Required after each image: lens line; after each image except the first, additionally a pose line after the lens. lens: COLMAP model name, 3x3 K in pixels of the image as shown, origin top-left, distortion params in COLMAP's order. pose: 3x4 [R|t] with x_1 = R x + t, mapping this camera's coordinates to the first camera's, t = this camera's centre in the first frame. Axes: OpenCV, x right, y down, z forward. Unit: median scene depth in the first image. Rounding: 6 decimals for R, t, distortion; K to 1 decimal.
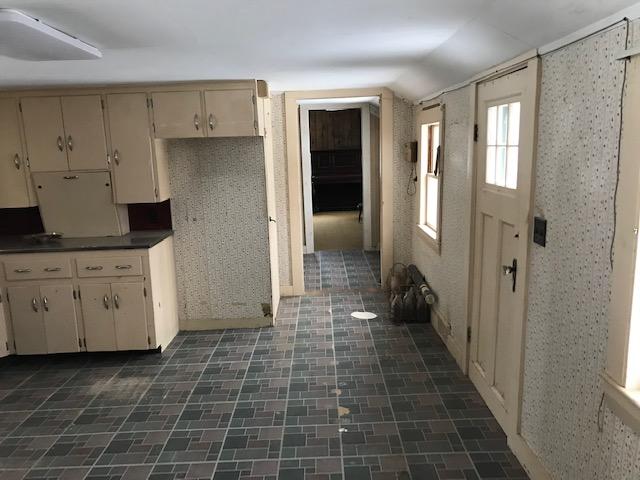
lens RADIAL K [[527.3, 0, 321.1], [0, 527.3, 240.8], [0, 0, 1]] dist [0.055419, -0.055889]
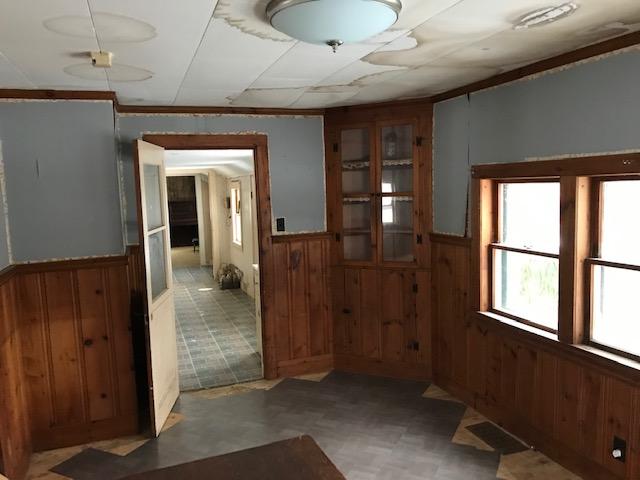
lens RADIAL K [[527.3, 0, 320.2], [0, 527.3, 239.8], [0, 0, 1]] dist [0.055419, -0.055889]
pose [[0.947651, -0.034110, 0.317481, -0.118509], [0.065491, 0.993903, -0.088701, 0.153616], [-0.312520, 0.104849, 0.944107, -0.880620]]
